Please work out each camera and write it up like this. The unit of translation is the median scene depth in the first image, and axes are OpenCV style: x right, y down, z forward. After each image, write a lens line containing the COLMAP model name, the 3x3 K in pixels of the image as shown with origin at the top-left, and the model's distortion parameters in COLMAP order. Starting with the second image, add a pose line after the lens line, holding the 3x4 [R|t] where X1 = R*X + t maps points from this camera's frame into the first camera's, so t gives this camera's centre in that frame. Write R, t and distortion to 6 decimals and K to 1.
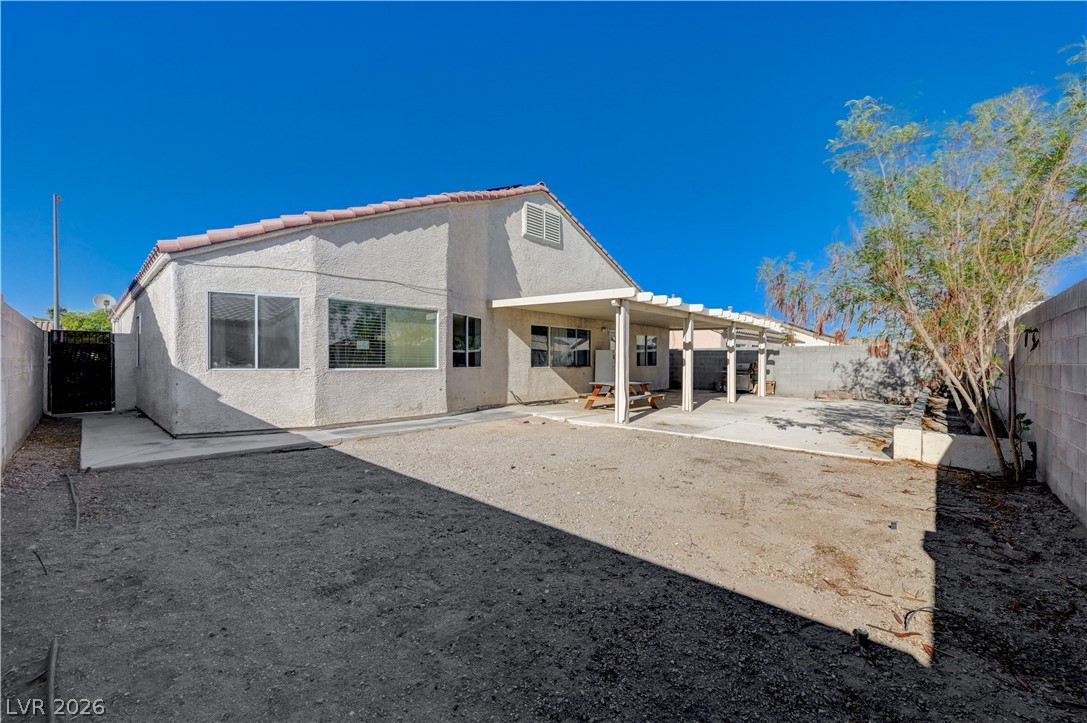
lens RADIAL K [[425.2, 0, 541.2], [0, 425.2, 368.0], [0, 0, 1]] dist [0.011484, -0.000100]
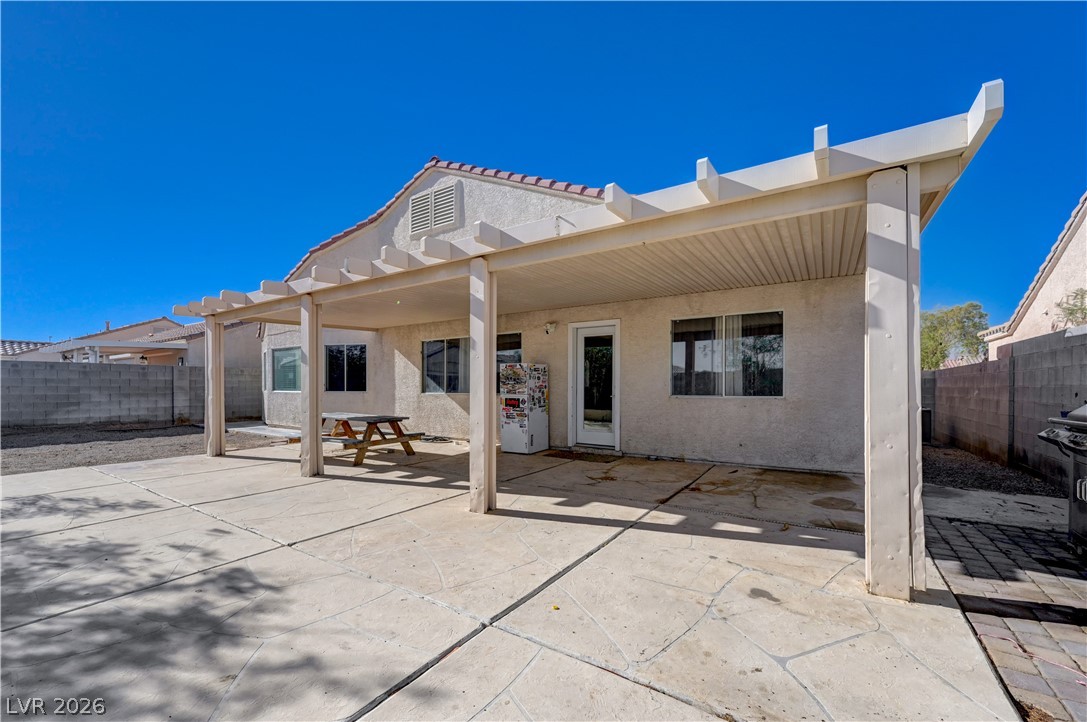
lens RADIAL K [[446.4, 0, 524.9], [0, 446.4, 388.2], [0, 0, 1]] dist [0.001535, 0.000088]
pose [[0.151313, 0.001324, -0.988485, 0.731641], [-0.015433, 0.999880, -0.001023, -0.010341], [0.988365, 0.015410, 0.151316, 0.912480]]
